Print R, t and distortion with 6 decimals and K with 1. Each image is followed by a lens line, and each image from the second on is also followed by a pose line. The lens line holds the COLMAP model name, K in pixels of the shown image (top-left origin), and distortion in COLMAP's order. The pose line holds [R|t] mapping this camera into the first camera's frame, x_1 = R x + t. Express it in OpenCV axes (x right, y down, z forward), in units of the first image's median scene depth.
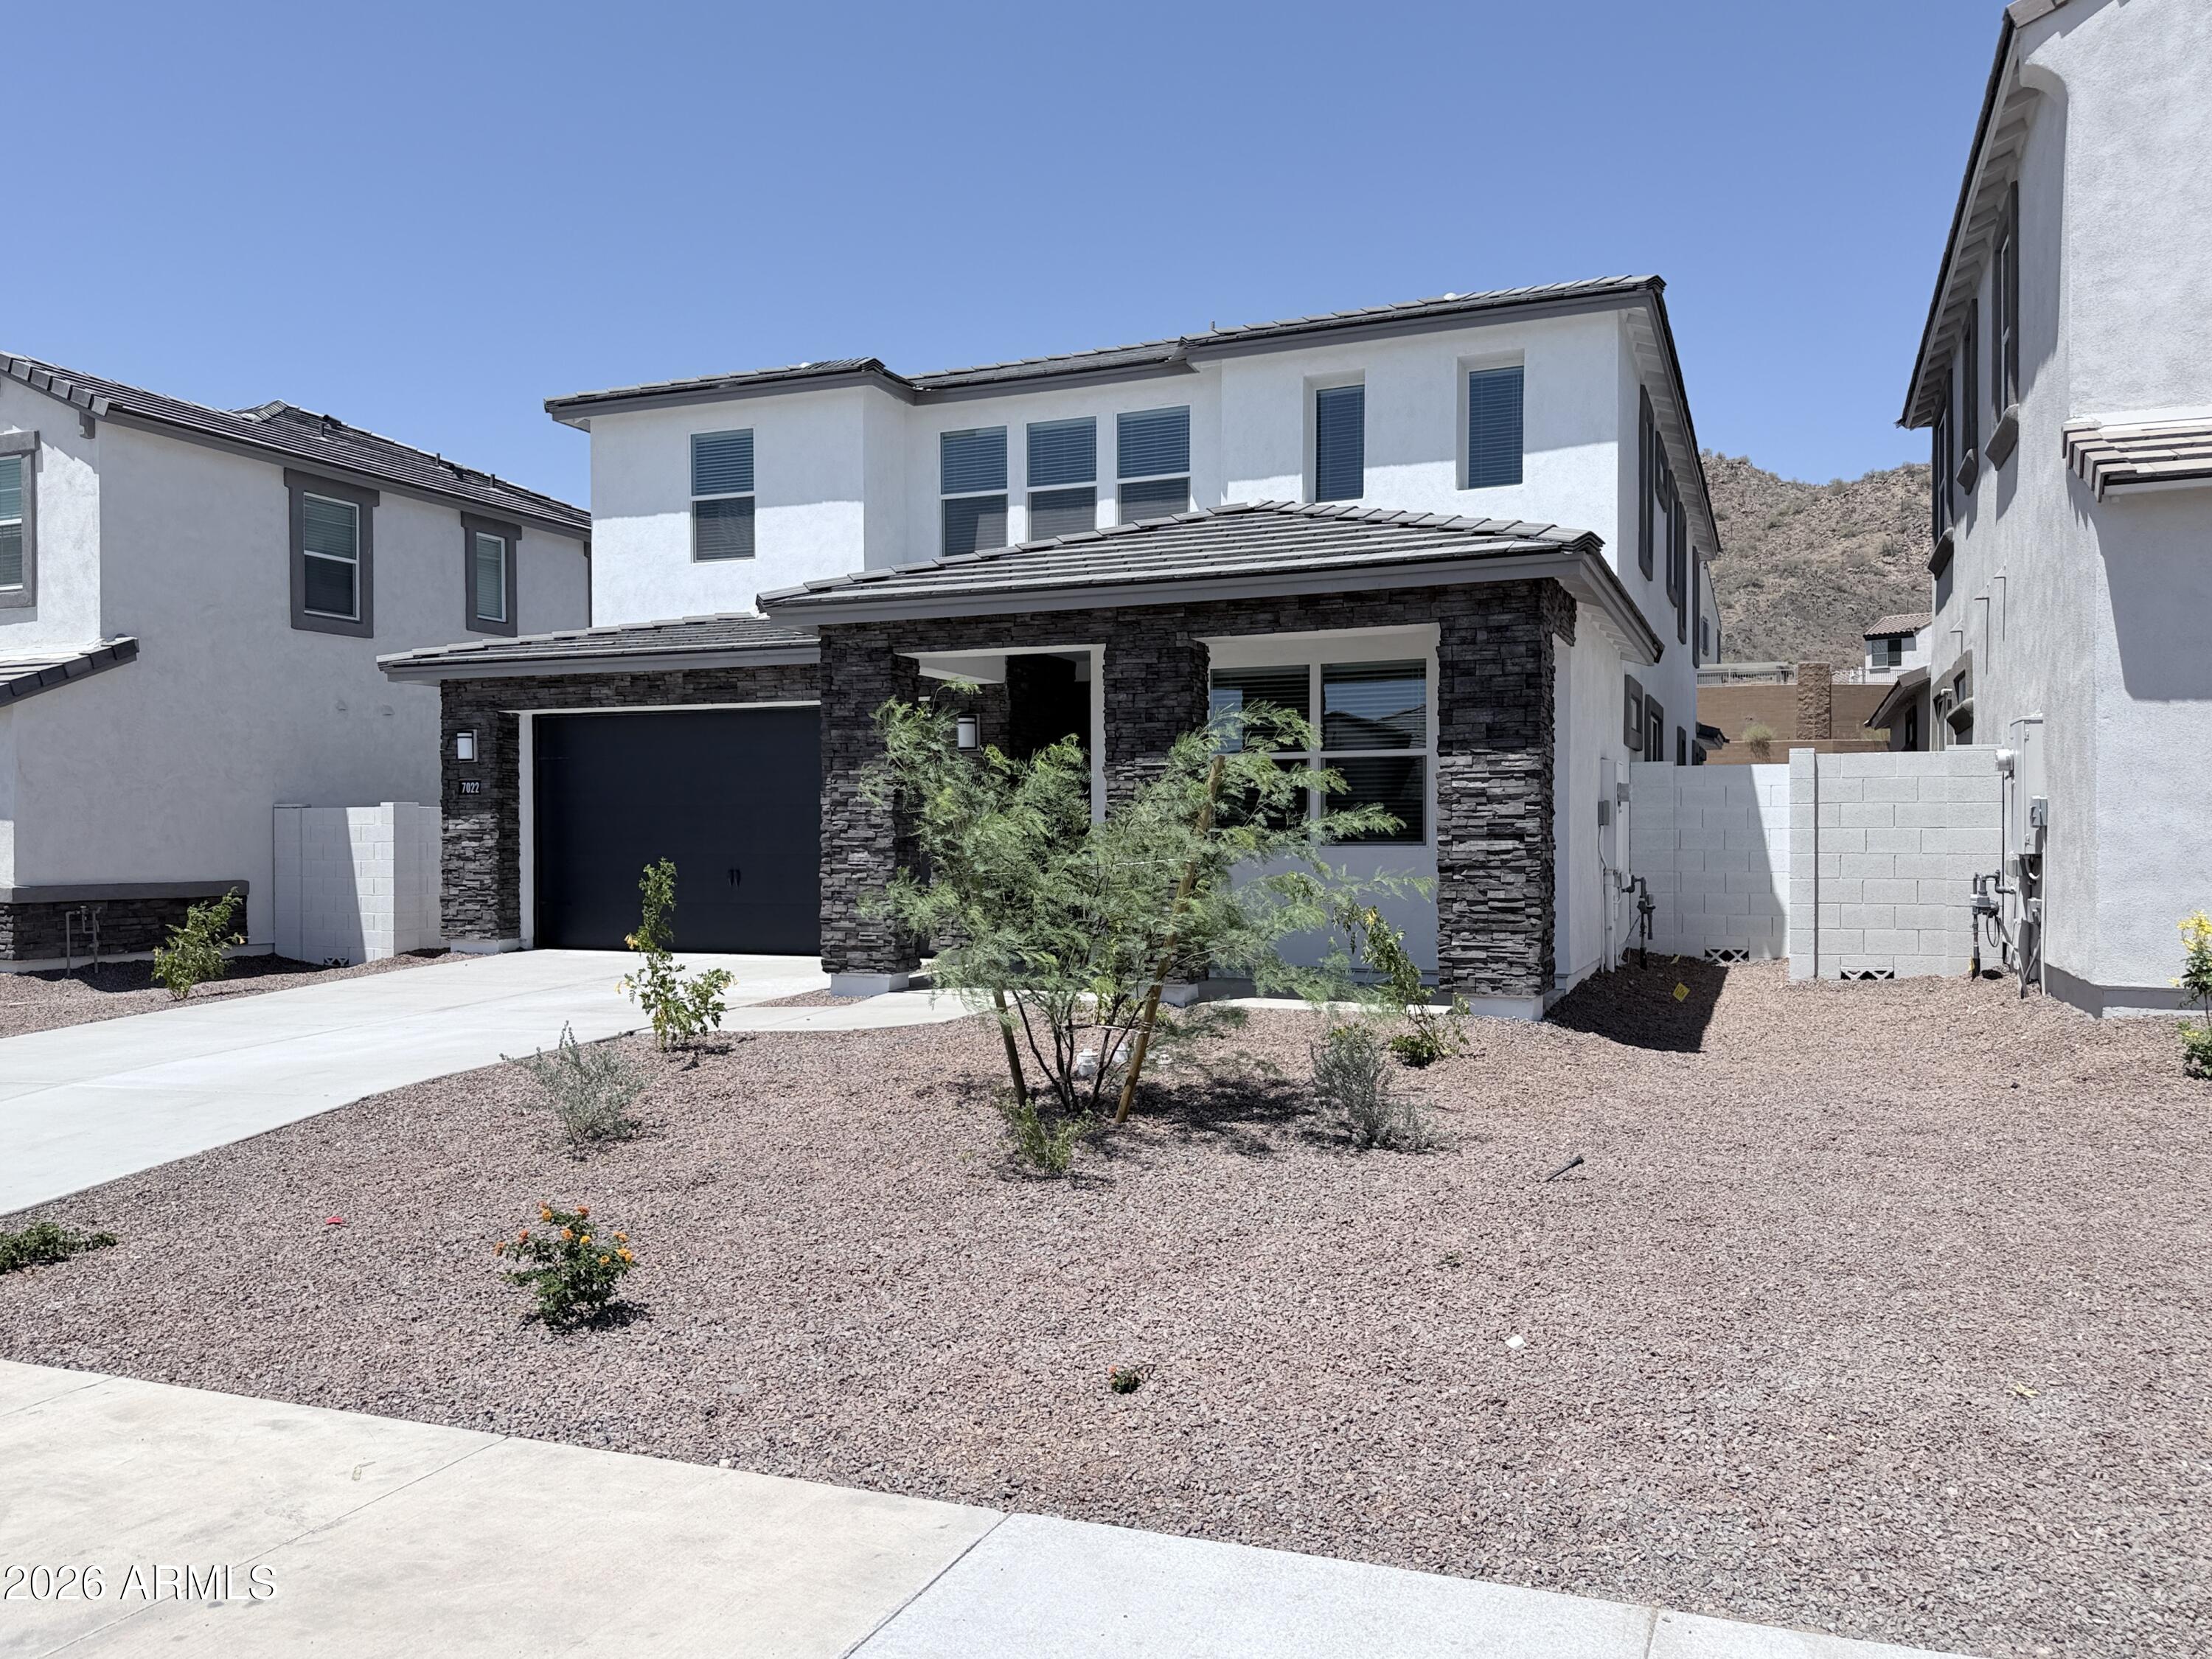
lens RADIAL K [[1638.0, 0, 1095.9], [0, 1638.0, 845.1], [0, 0, 1]] dist [0.068158, -0.071724]
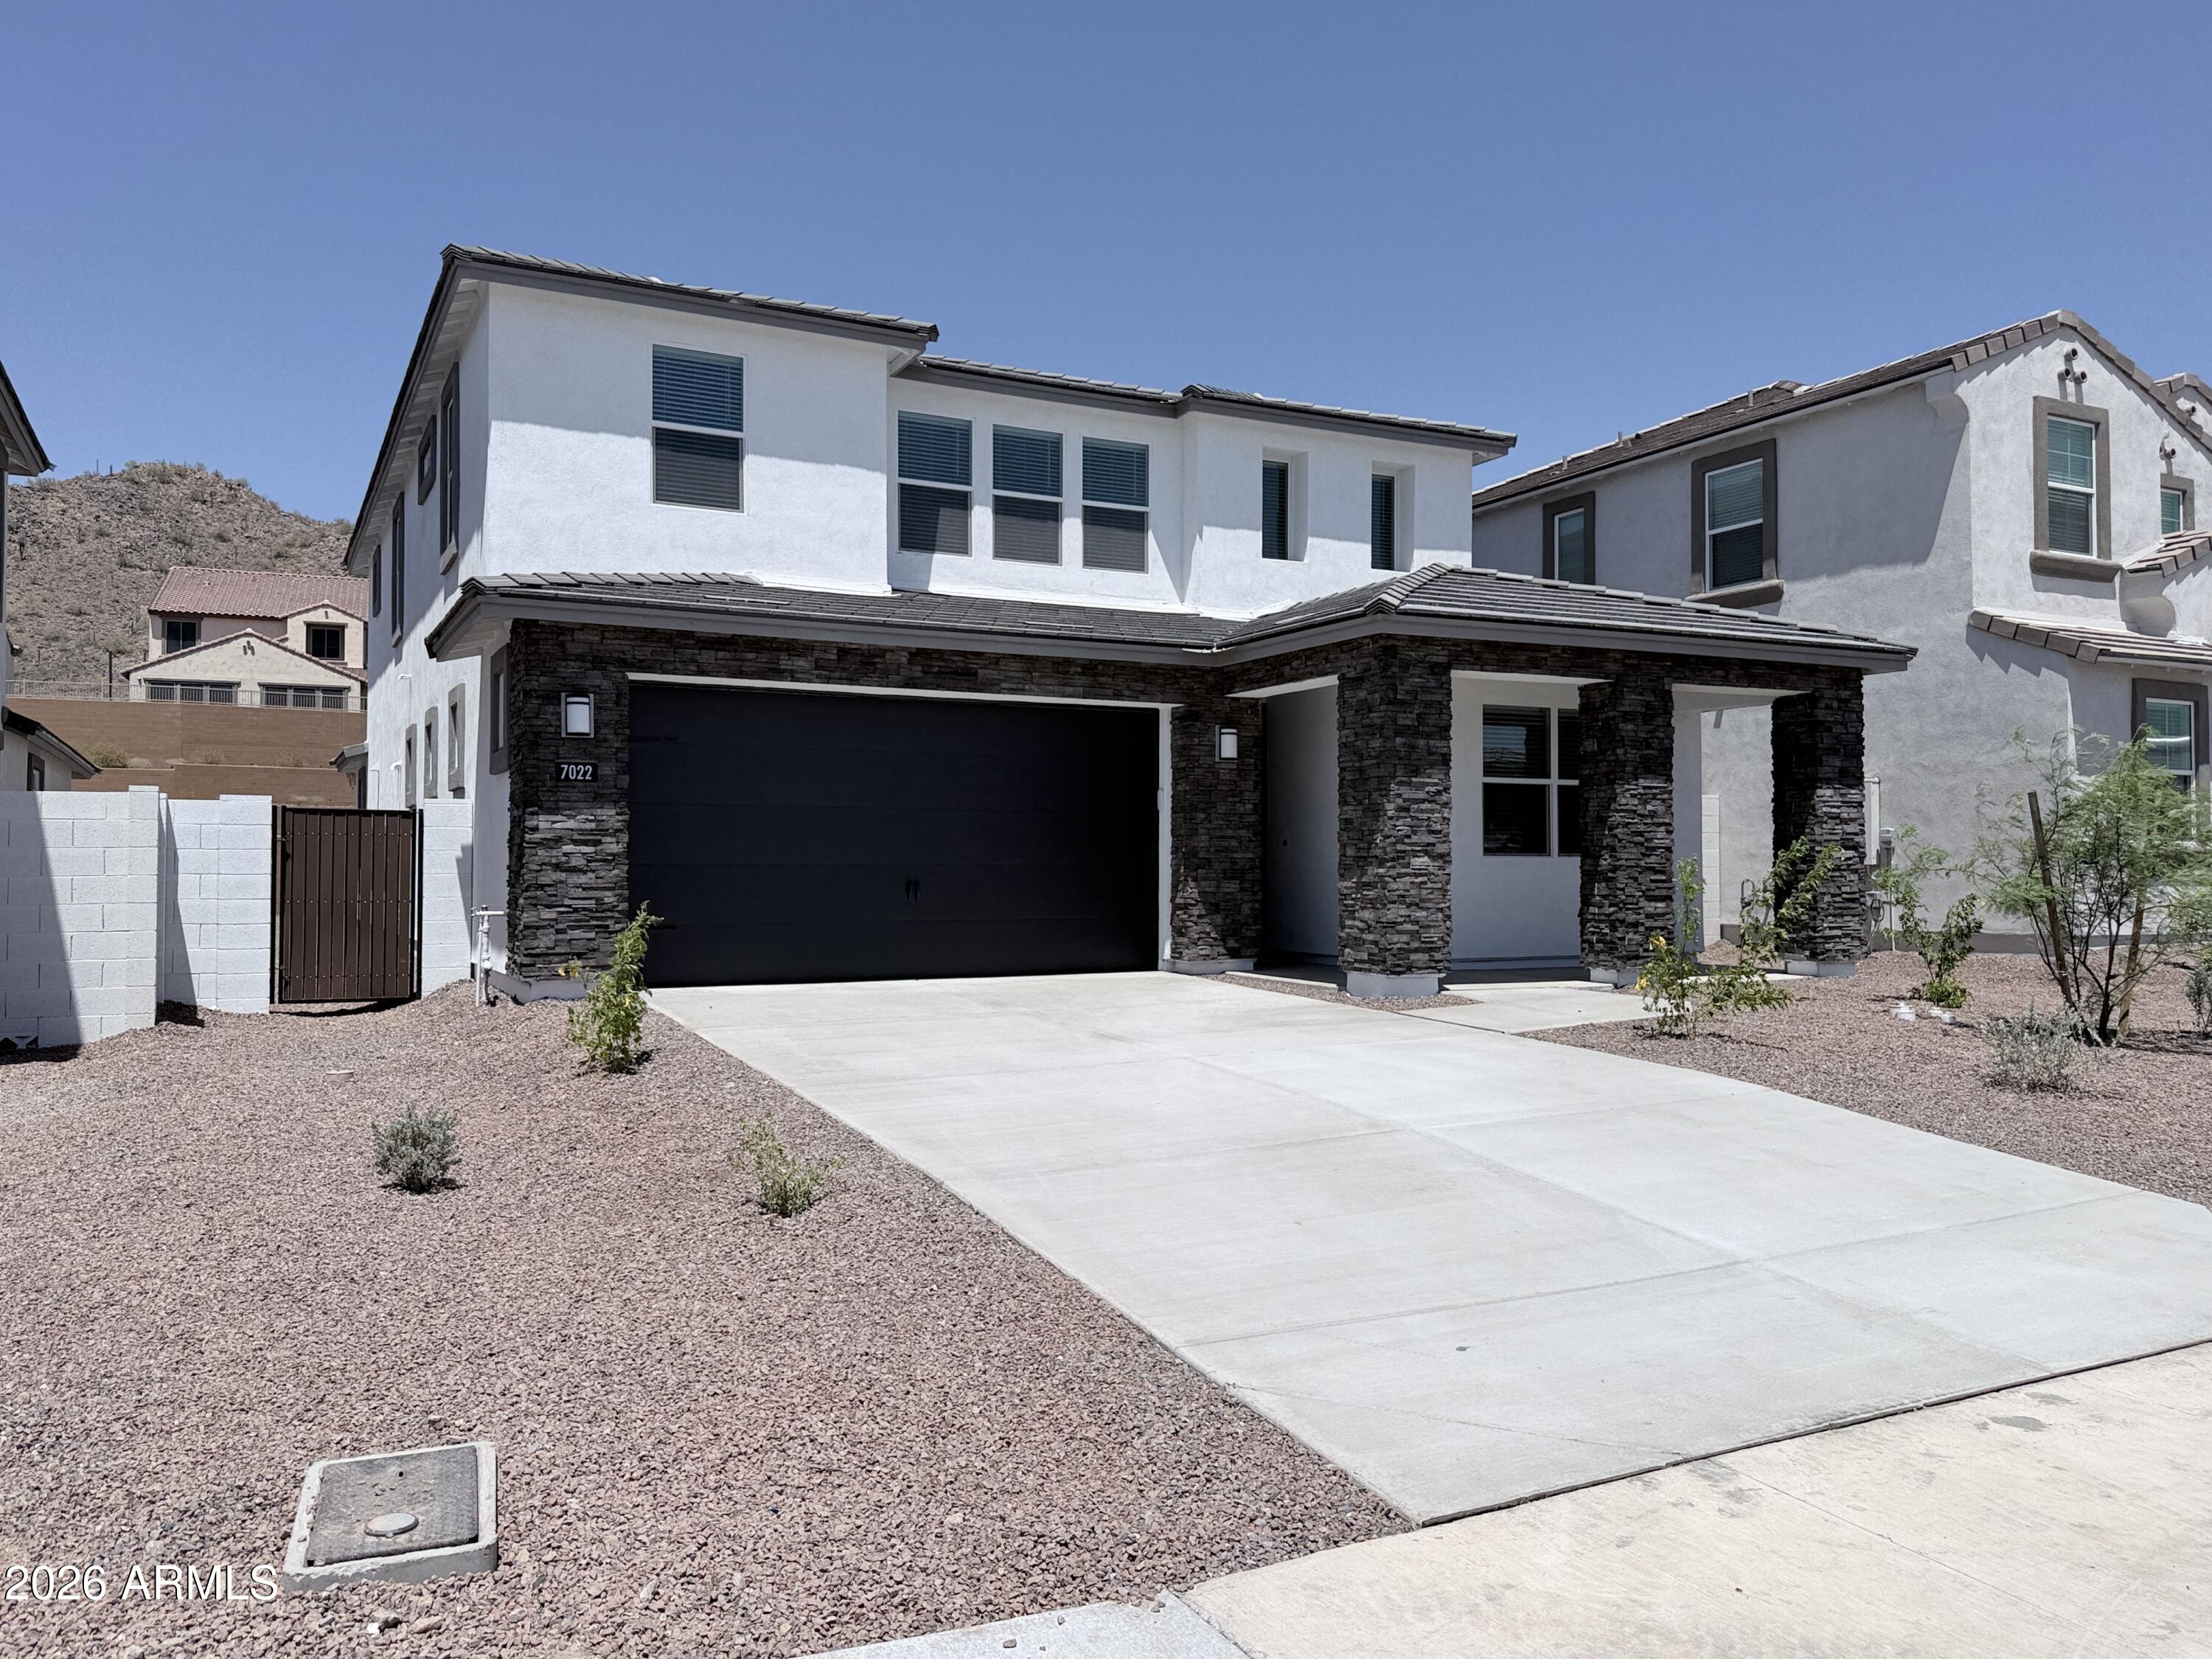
lens RADIAL K [[1638.0, 0, 1082.0], [0, 1638.0, 830.0], [0, 0, 1]] dist [0.068158, -0.071724]
pose [[0.654106, 0.022382, 0.756071, -0.805049], [0.002205, 0.999501, -0.031496, 0.014720], [-0.756399, 0.022269, 0.653731, 0.363739]]
